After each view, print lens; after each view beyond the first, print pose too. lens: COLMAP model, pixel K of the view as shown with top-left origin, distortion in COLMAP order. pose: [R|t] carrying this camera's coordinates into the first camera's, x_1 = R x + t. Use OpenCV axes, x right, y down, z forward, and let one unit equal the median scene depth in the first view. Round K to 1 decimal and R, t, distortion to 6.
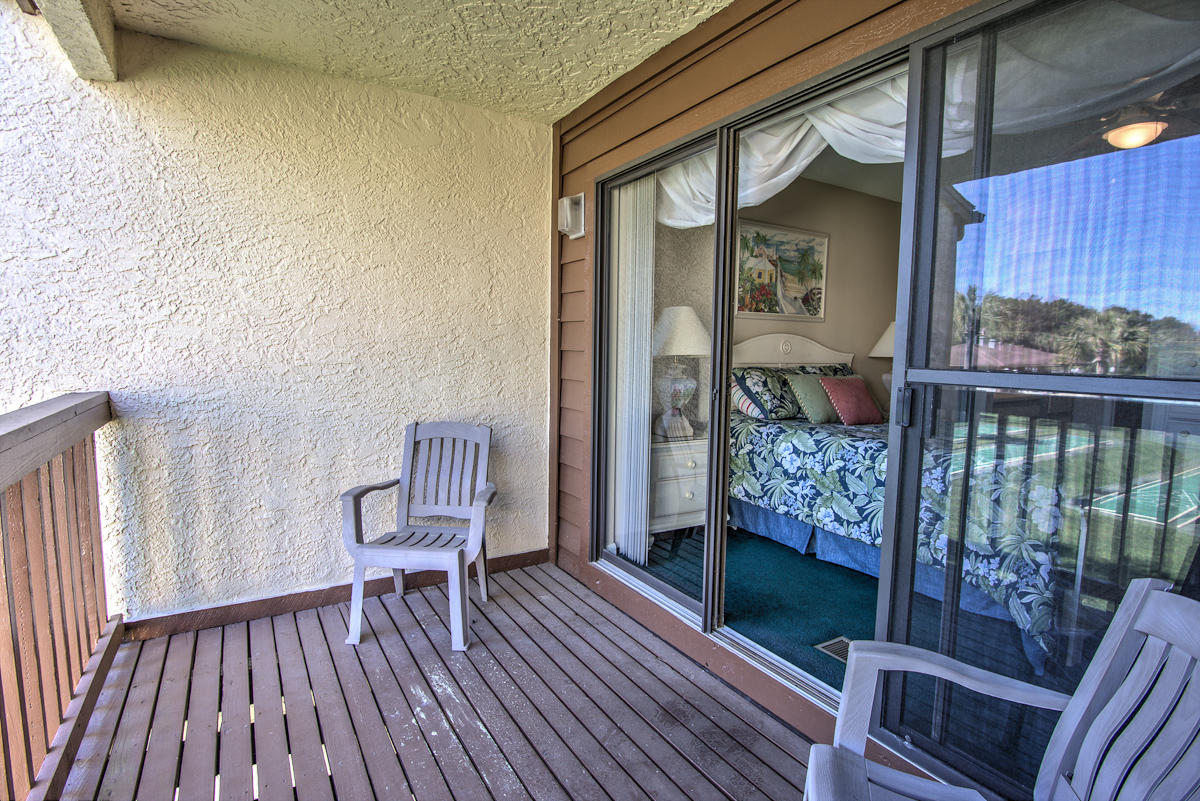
lens RADIAL K [[591.7, 0, 596.9], [0, 591.7, 402.3], [0, 0, 1]] dist [-0.025293, 0.001908]
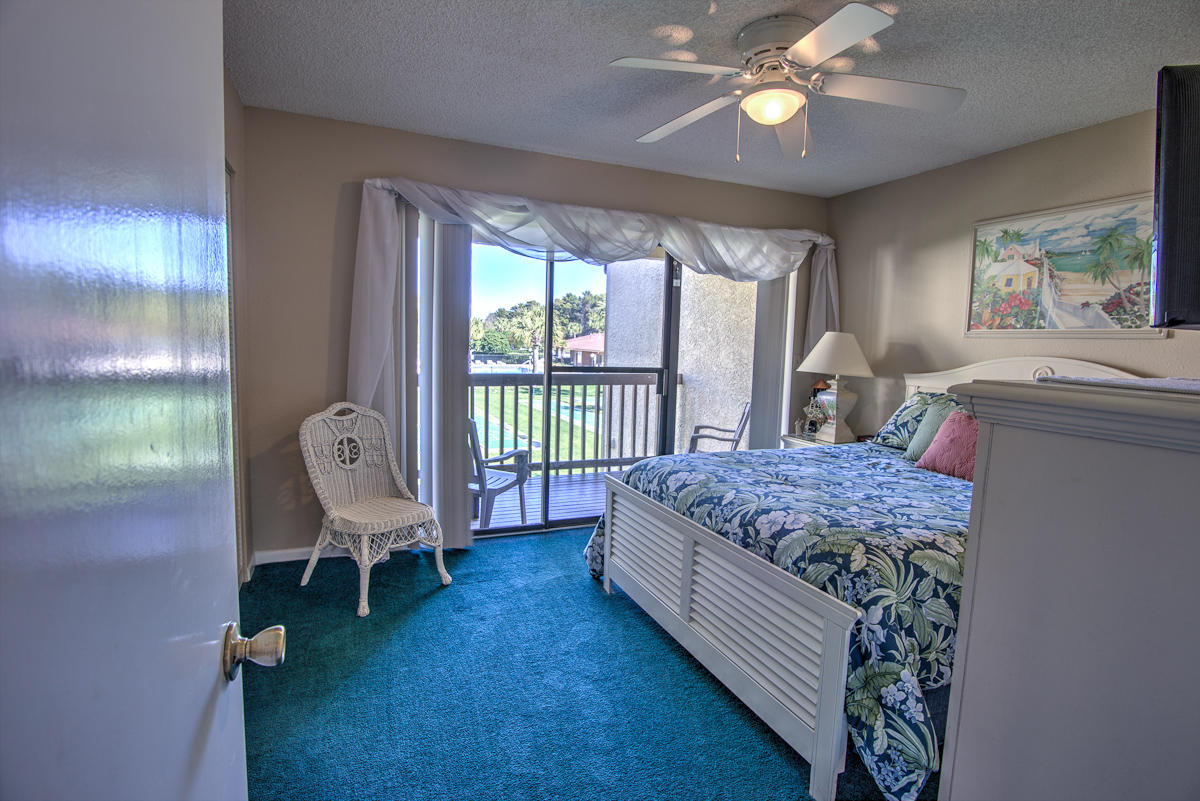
lens RADIAL K [[591.7, 0, 606.0], [0, 591.7, 398.5], [0, 0, 1]] dist [-0.025293, 0.001908]
pose [[-0.141601, 0.075926, -0.987008, 1.365462], [-0.121982, 0.988117, 0.093511, -0.083447], [0.982380, 0.133638, -0.130656, 0.712885]]
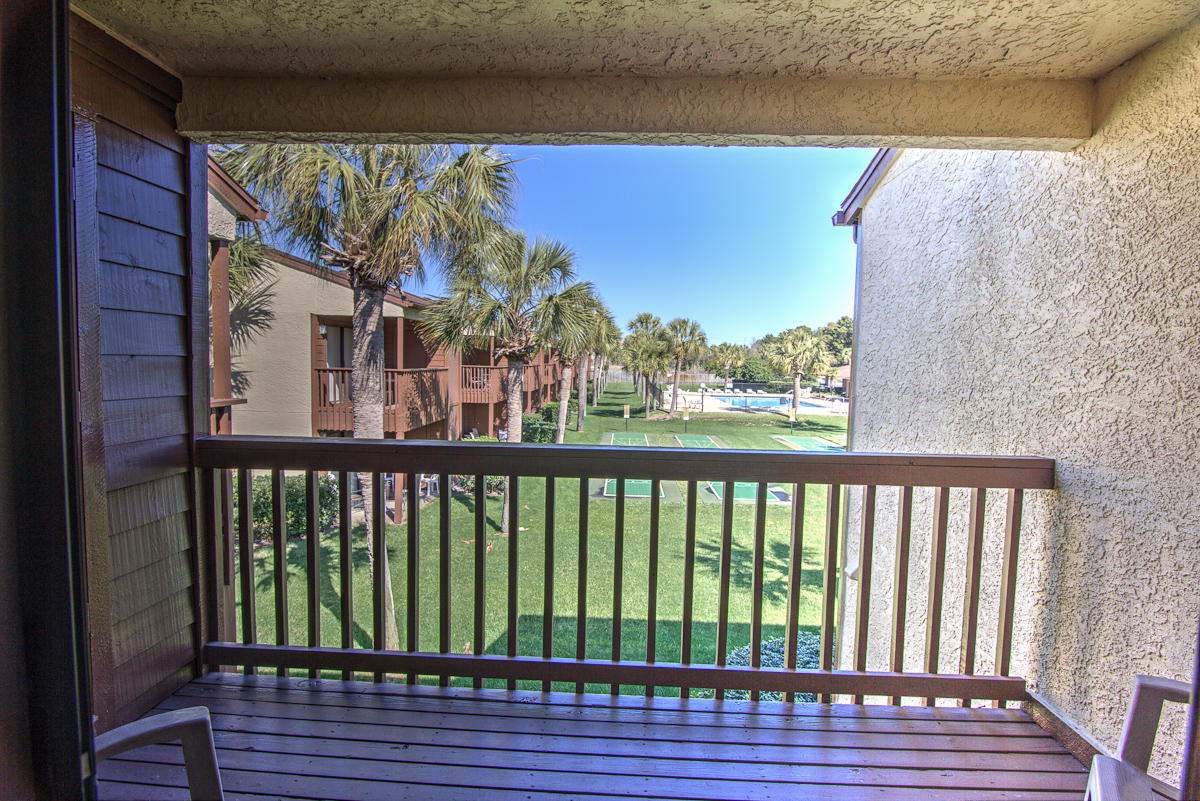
lens RADIAL K [[591.7, 0, 592.9], [0, 591.7, 396.8], [0, 0, 1]] dist [-0.025293, 0.001908]
pose [[-0.572073, 0.020855, -0.819937, 0.285584], [-0.105616, 0.989481, 0.098856, -0.096168], [0.813374, 0.143151, -0.563853, 0.628147]]
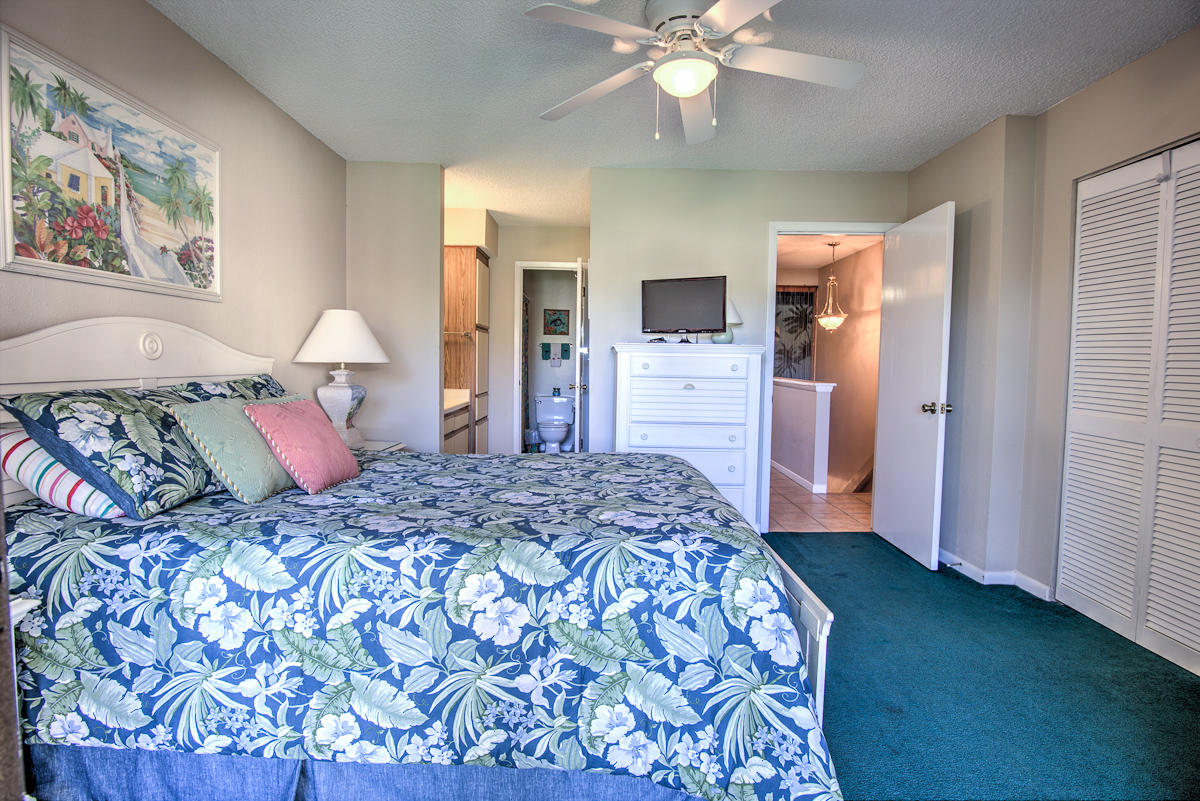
lens RADIAL K [[591.7, 0, 602.2], [0, 591.7, 398.5], [0, 0, 1]] dist [-0.025293, 0.001908]
pose [[0.521754, -0.061929, 0.850845, 0.124645], [0.073003, 0.996944, 0.027797, -0.043964], [-0.849967, 0.047611, 0.524681, 0.532693]]
